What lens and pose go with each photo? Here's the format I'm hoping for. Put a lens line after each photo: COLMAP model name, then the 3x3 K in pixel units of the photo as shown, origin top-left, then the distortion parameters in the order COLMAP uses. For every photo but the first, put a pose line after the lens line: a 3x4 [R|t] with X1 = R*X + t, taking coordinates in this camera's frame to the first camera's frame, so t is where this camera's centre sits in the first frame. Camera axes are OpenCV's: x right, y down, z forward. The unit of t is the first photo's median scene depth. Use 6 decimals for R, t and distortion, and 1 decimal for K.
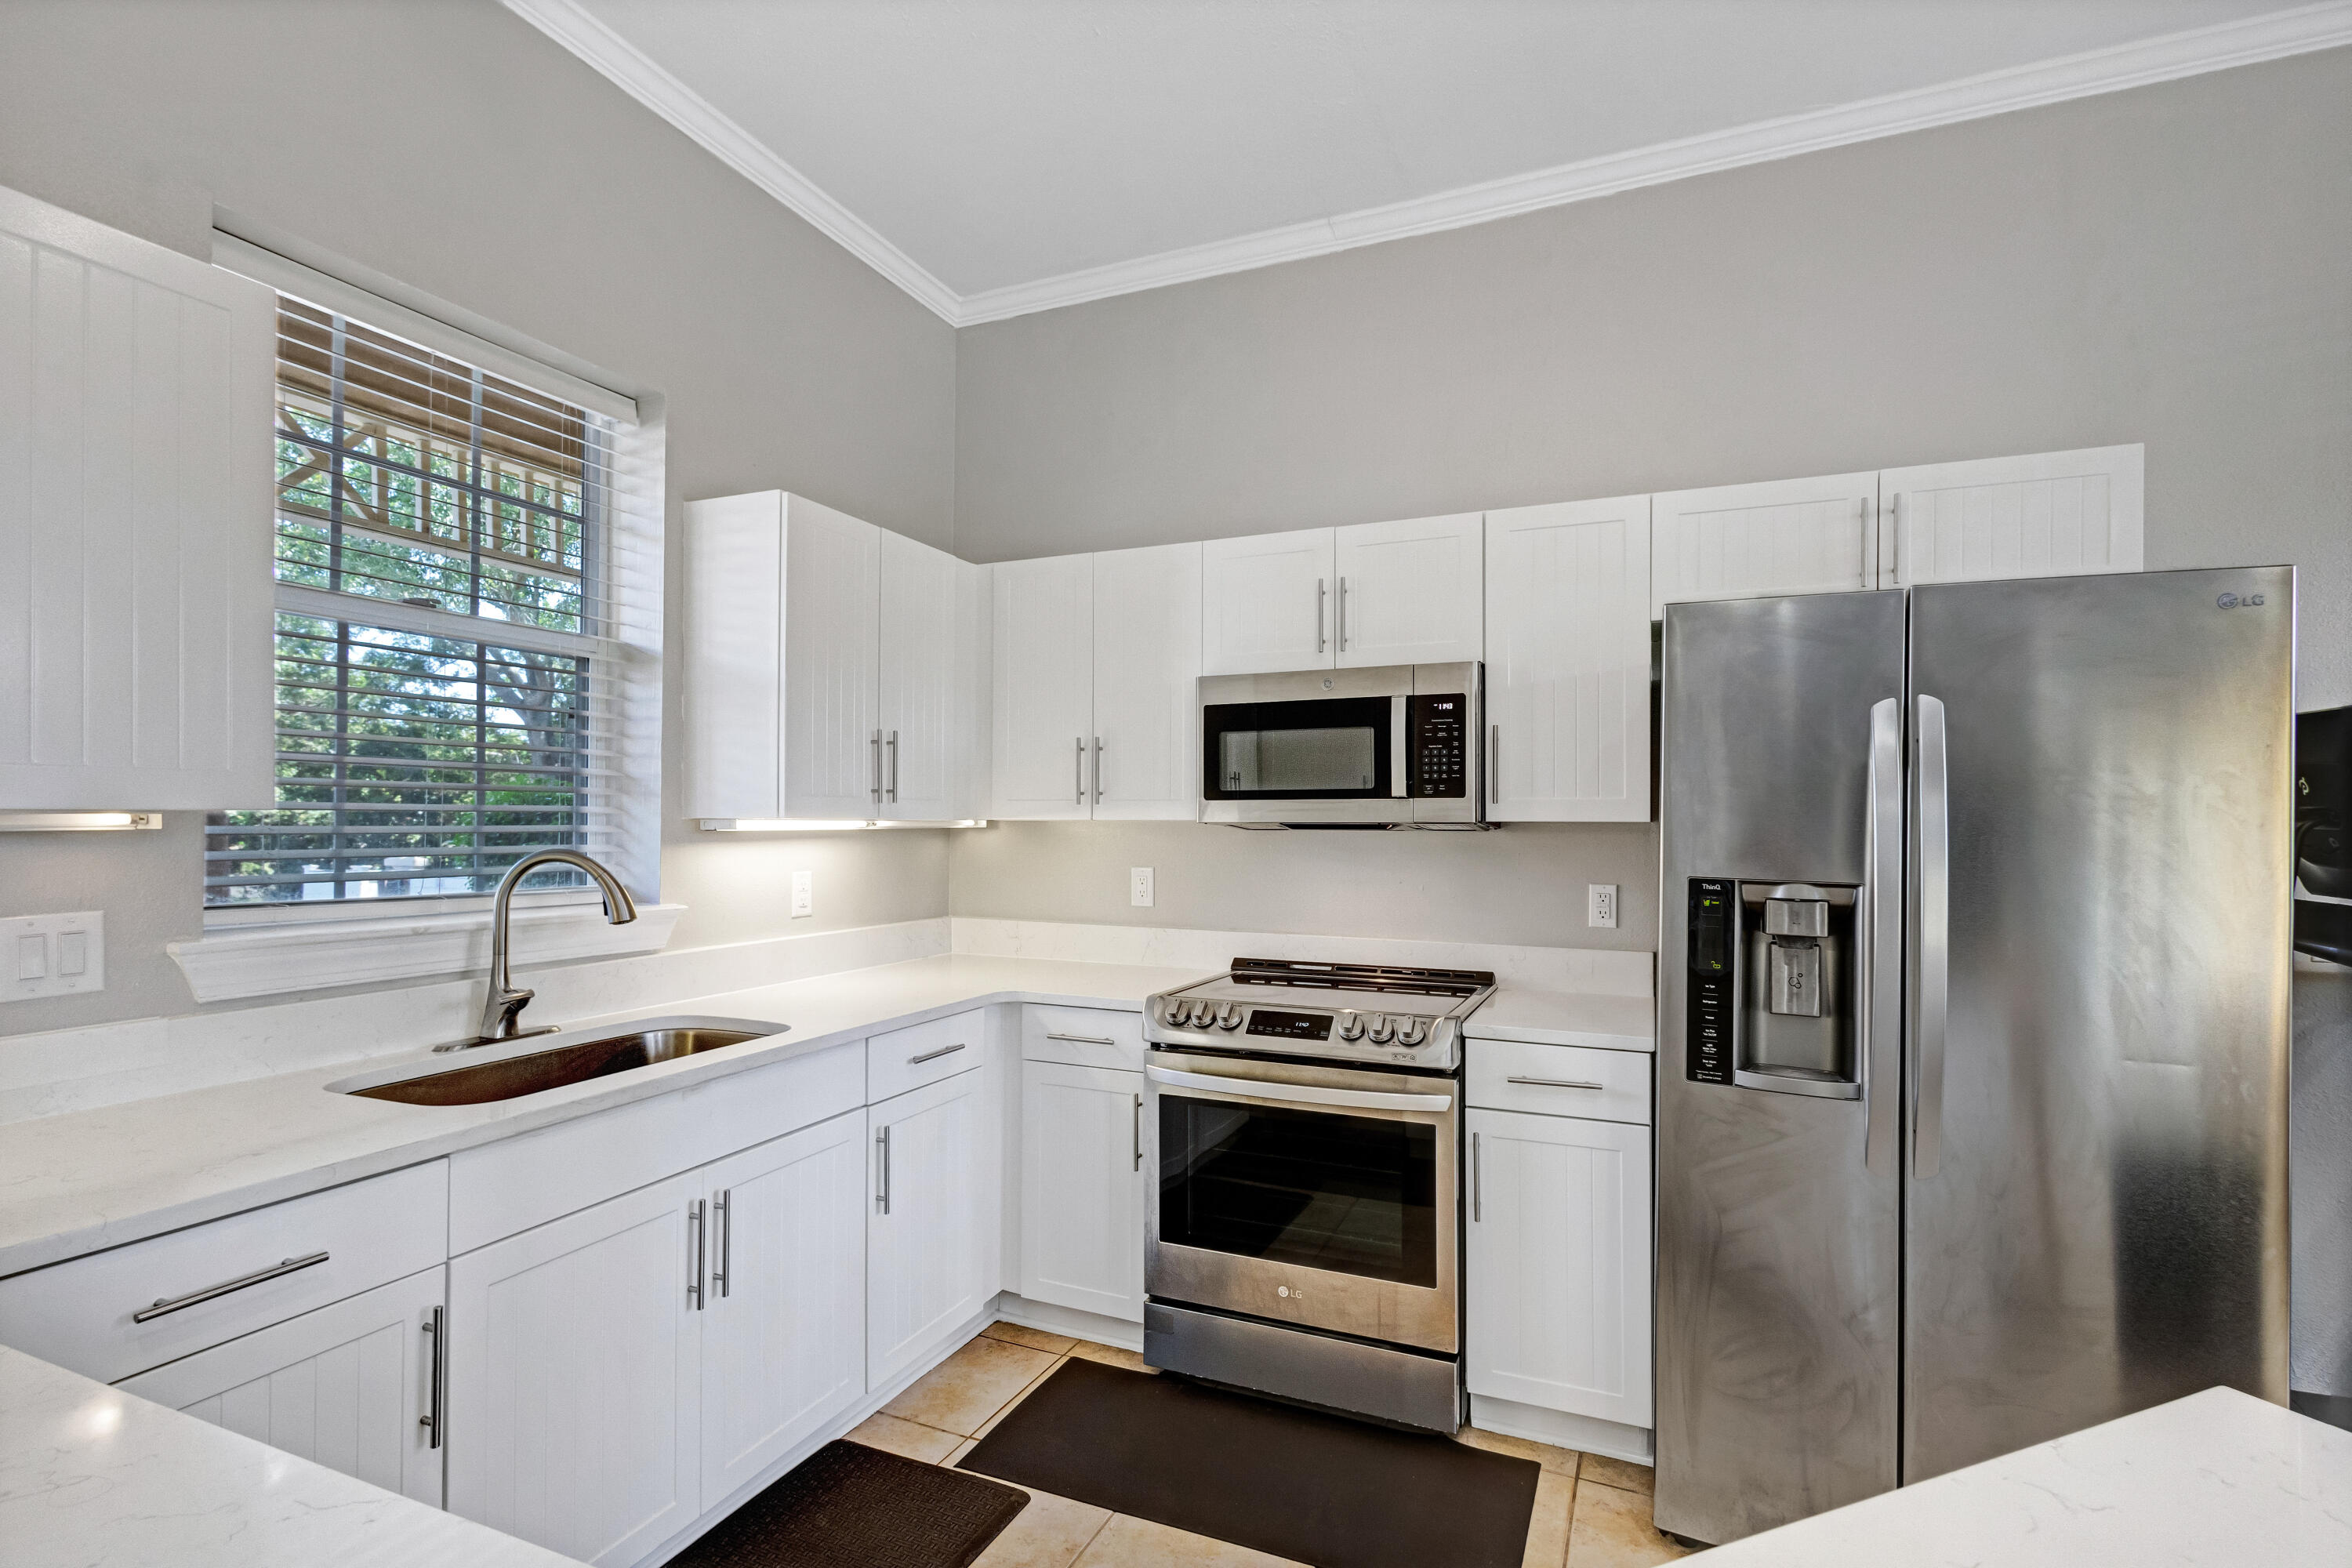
lens RADIAL K [[1116.9, 0, 1200.1], [0, 1116.9, 781.5], [0, 0, 1]] dist [0.007964, 0.002047]
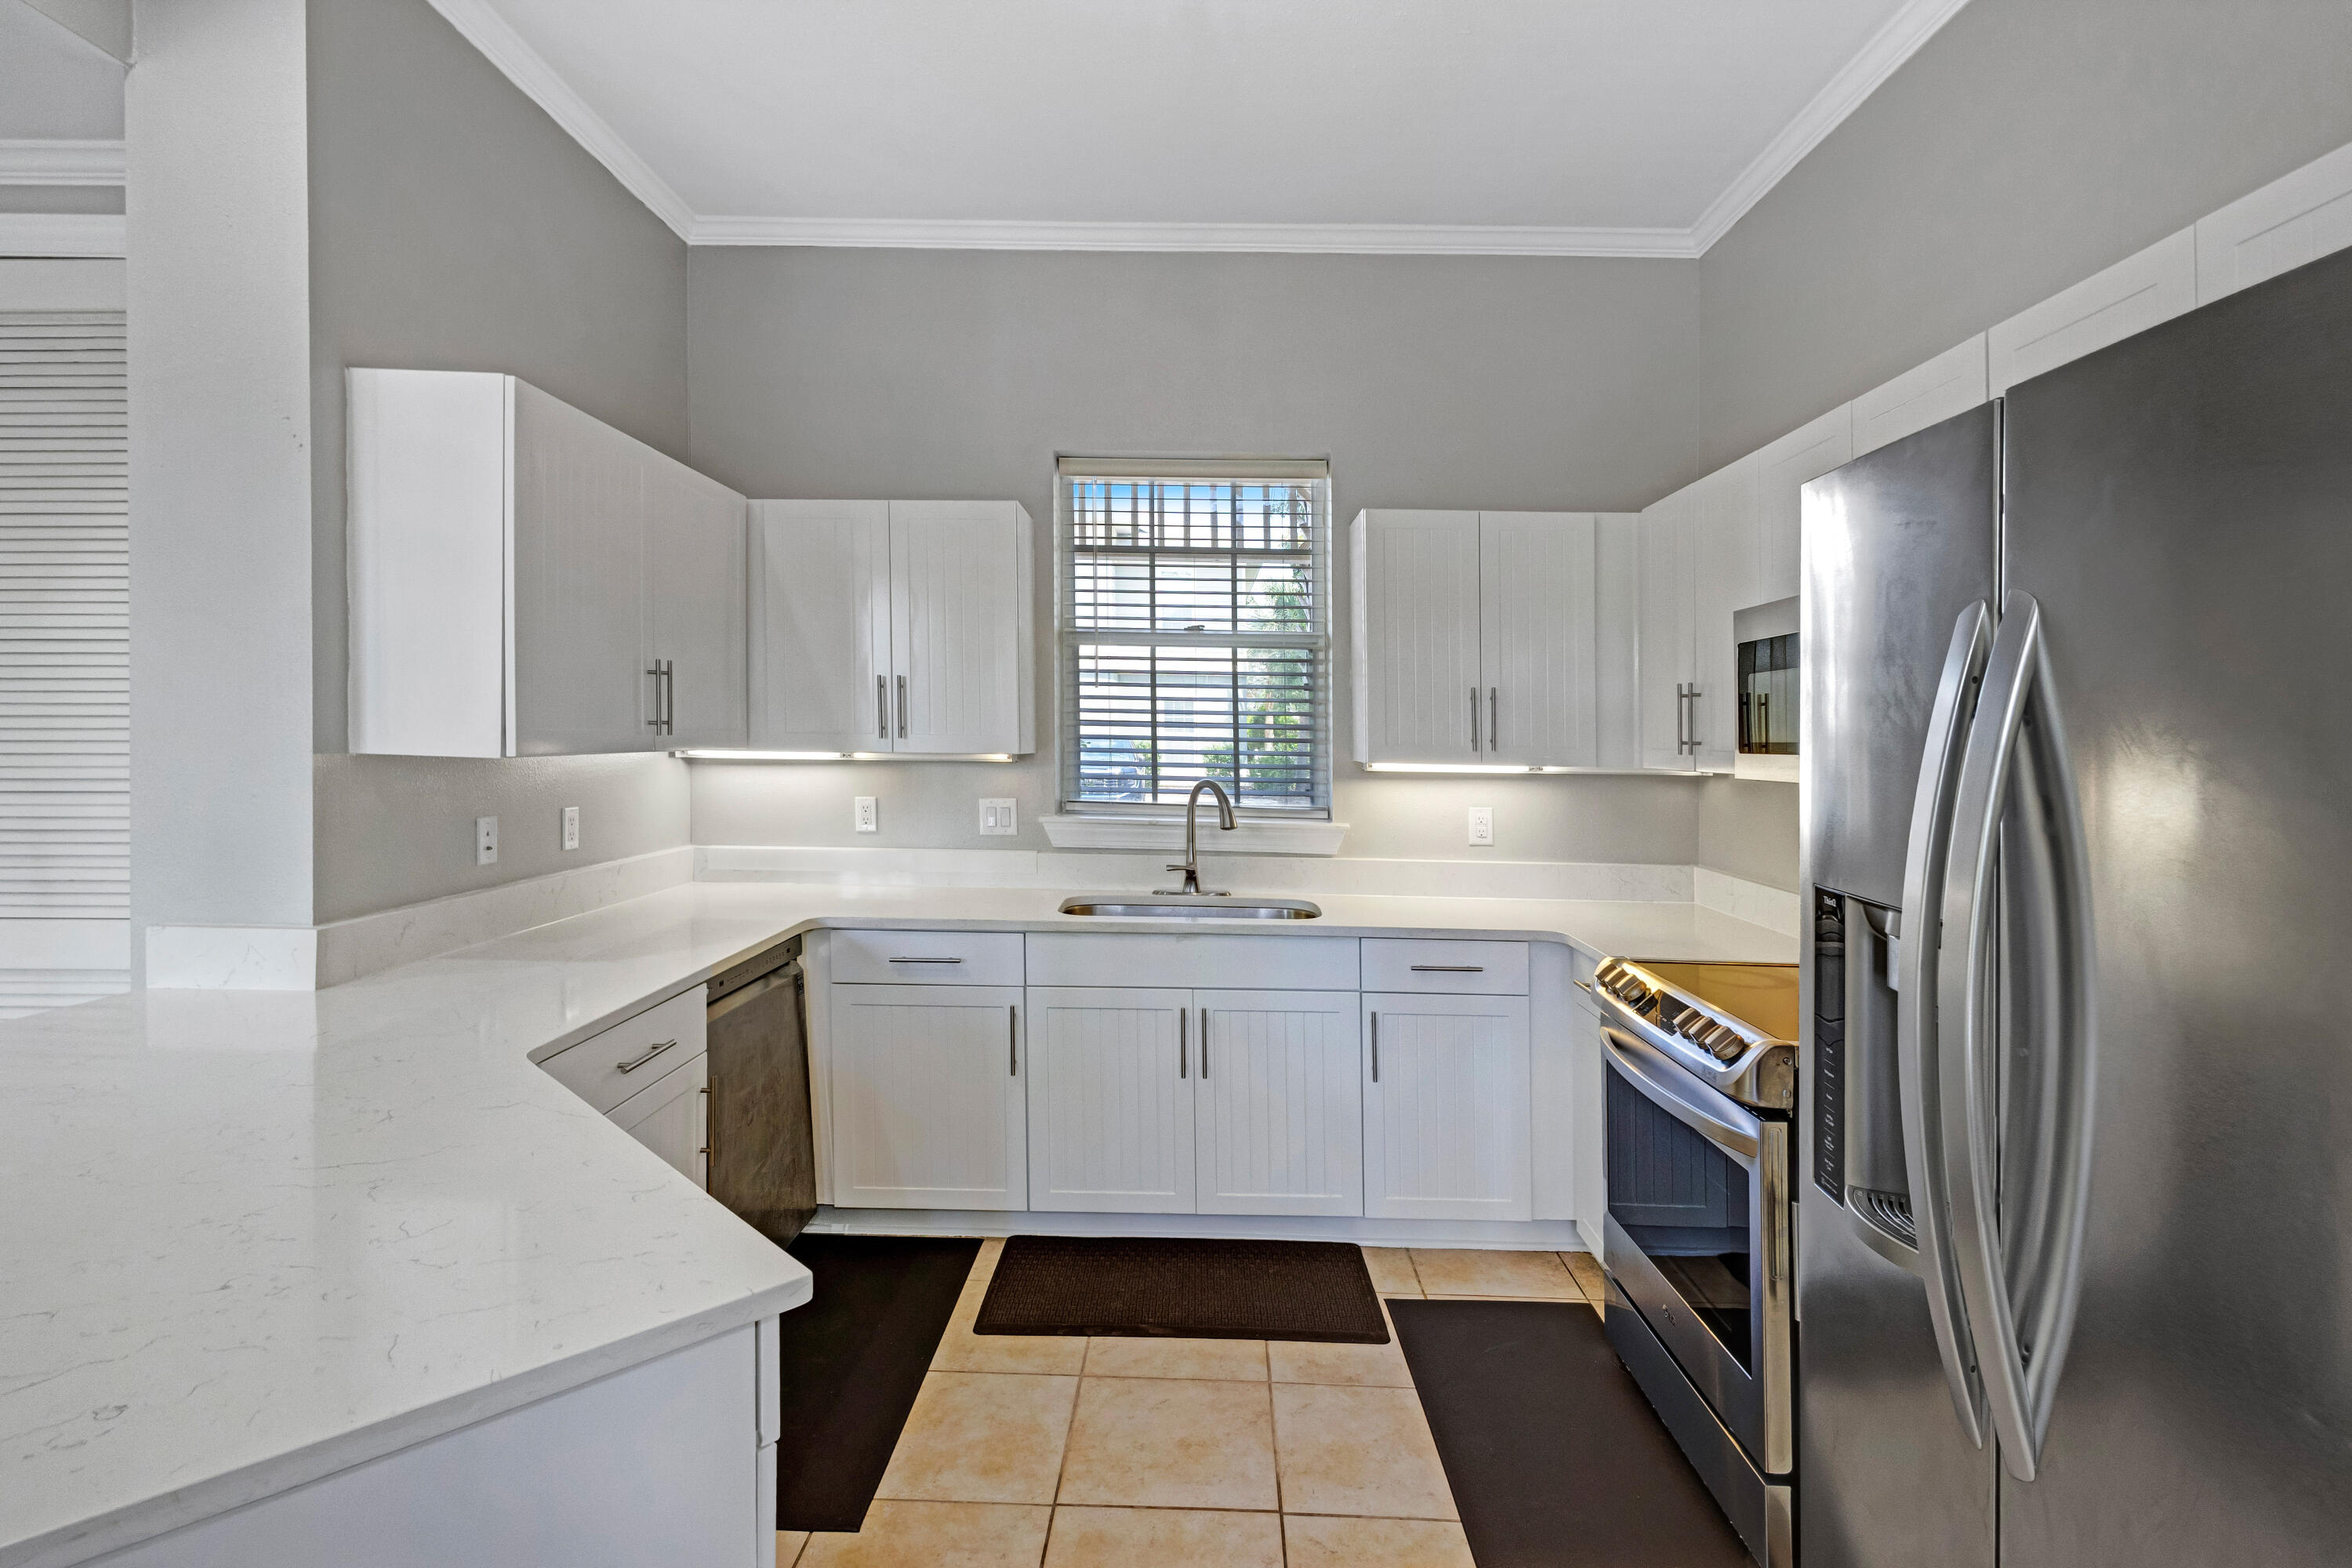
lens RADIAL K [[1116.9, 0, 1186.9], [0, 1116.9, 736.0], [0, 0, 1]] dist [0.007964, 0.002047]
pose [[0.376820, 0.001619, -0.926285, 0.797965], [0.015944, 0.999839, 0.008234, -0.013121], [0.926149, -0.017871, 0.376733, 0.342600]]
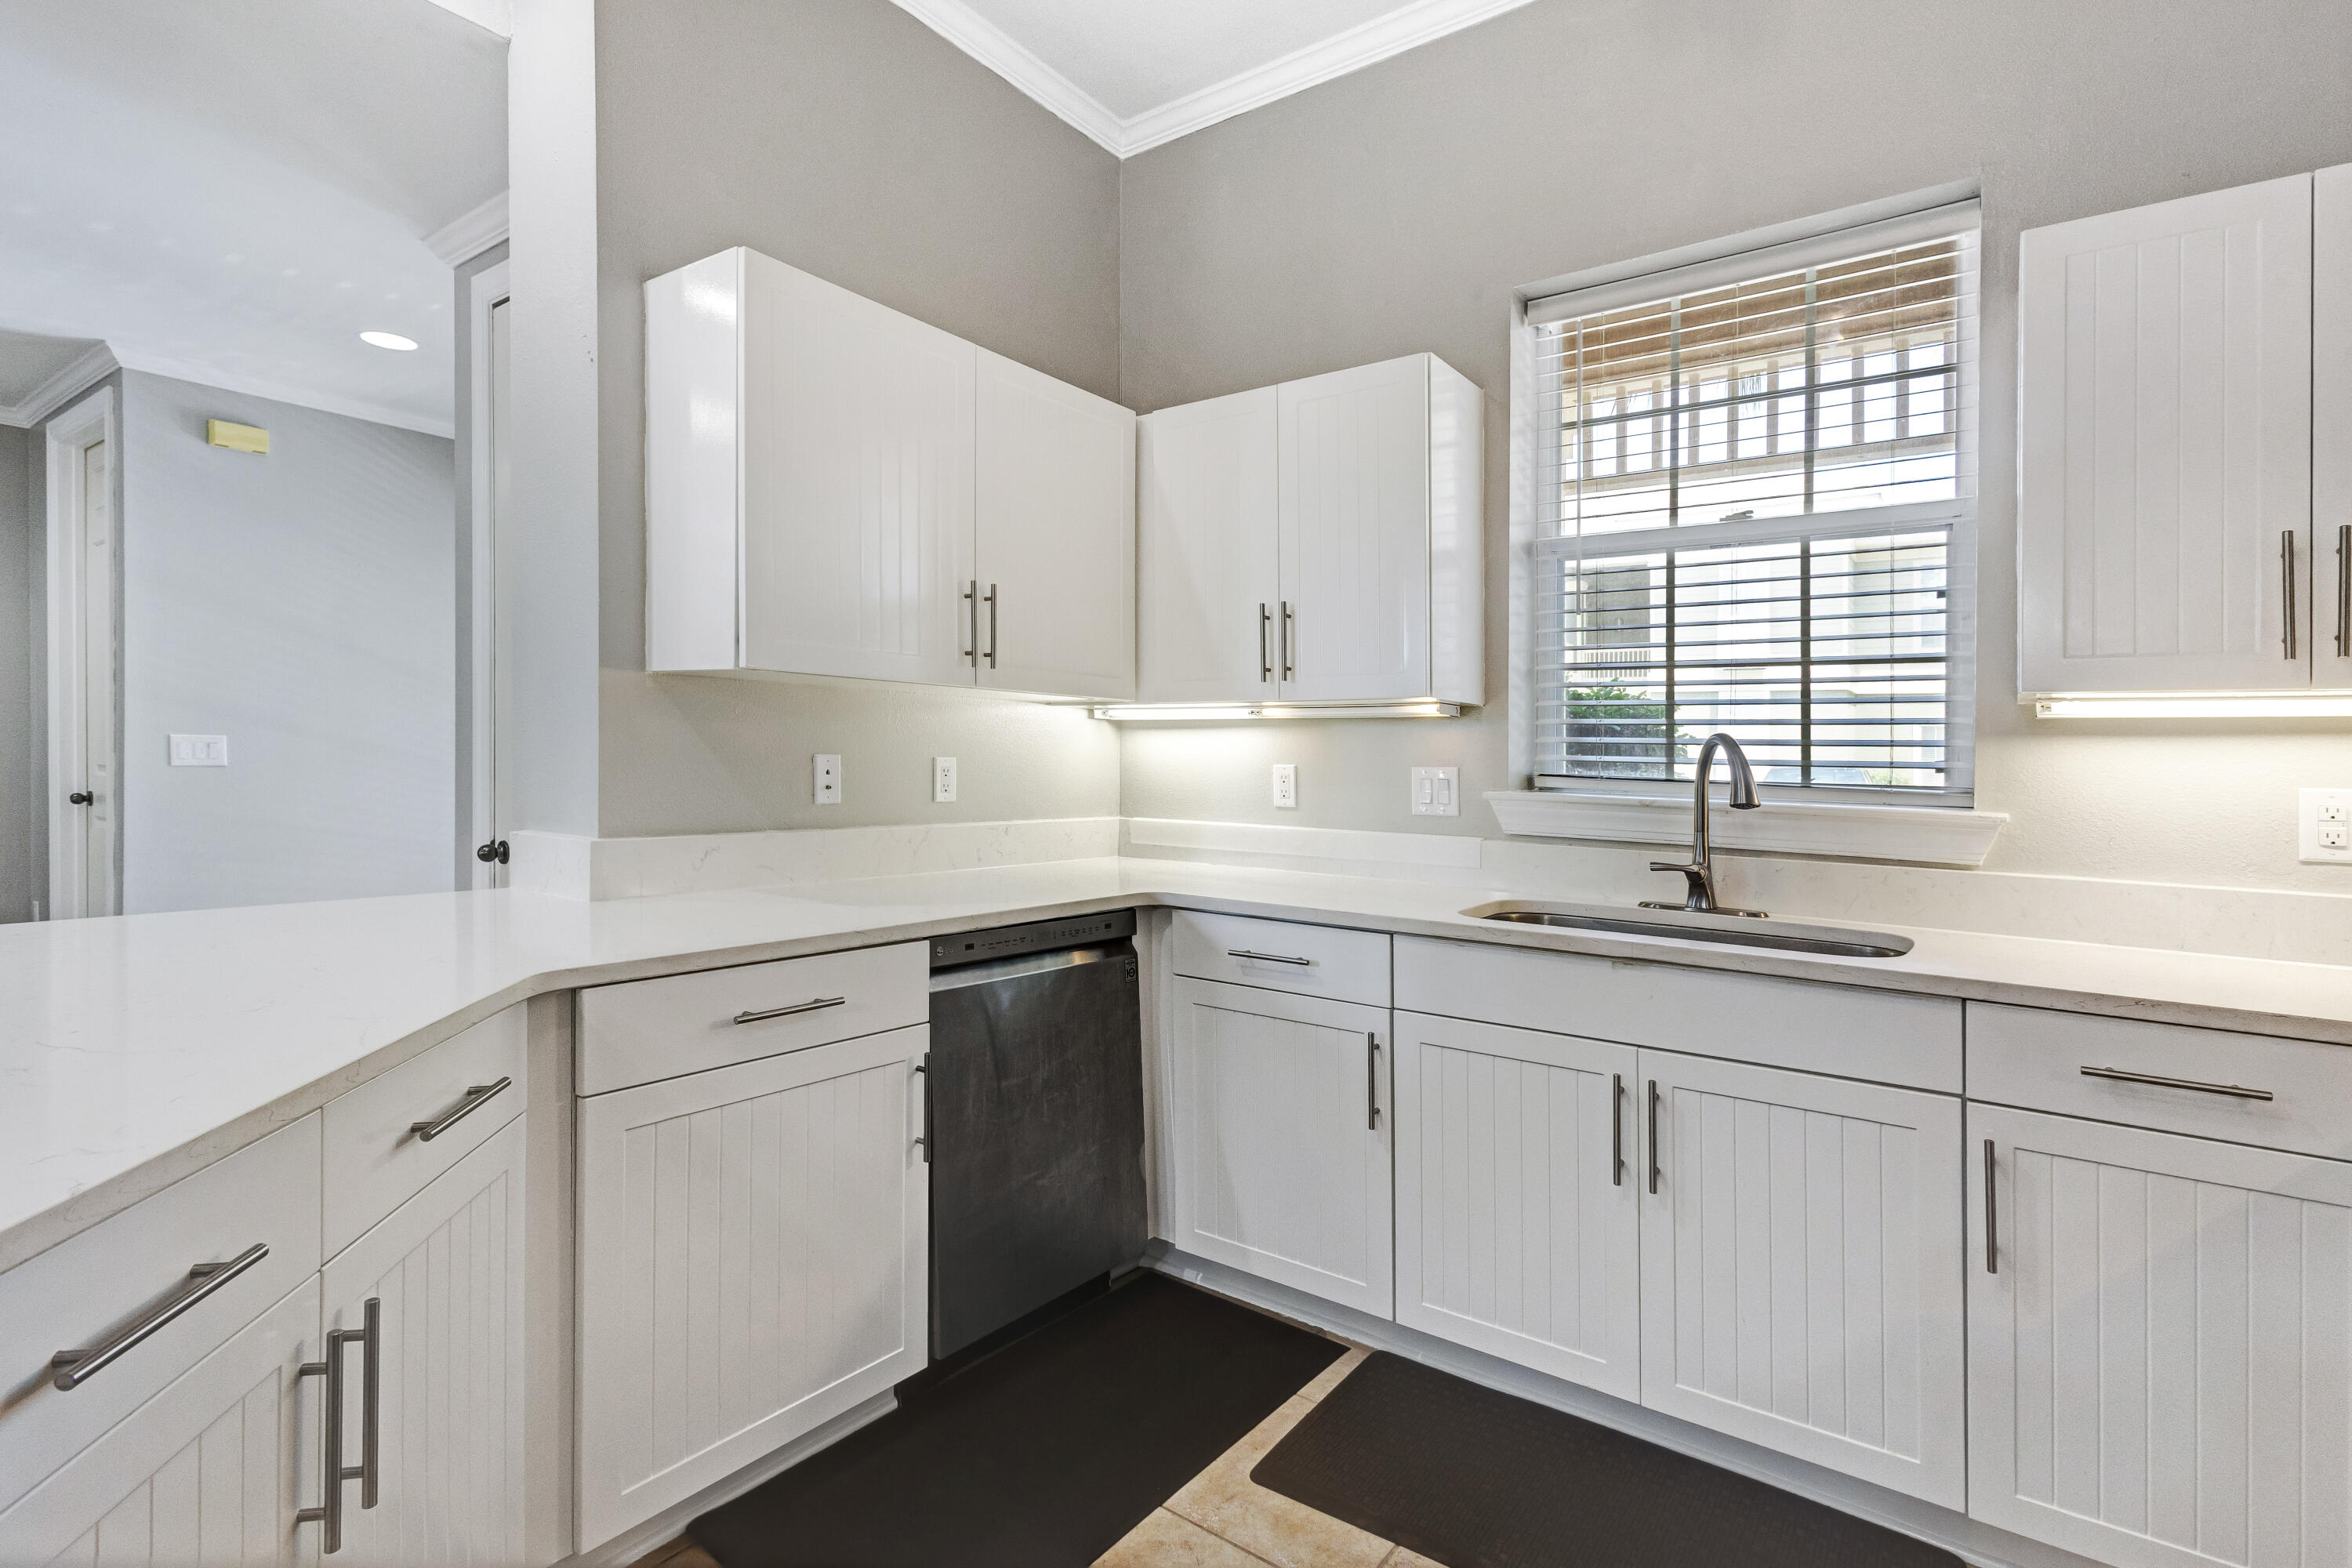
lens RADIAL K [[1116.9, 0, 1193.3], [0, 1116.9, 782.3], [0, 0, 1]] dist [0.007964, 0.002047]
pose [[-0.226105, 0.008976, -0.974062, 0.479781], [0.009890, 0.999927, 0.006919, 0.084830], [0.974053, -0.008069, -0.226177, 0.691077]]
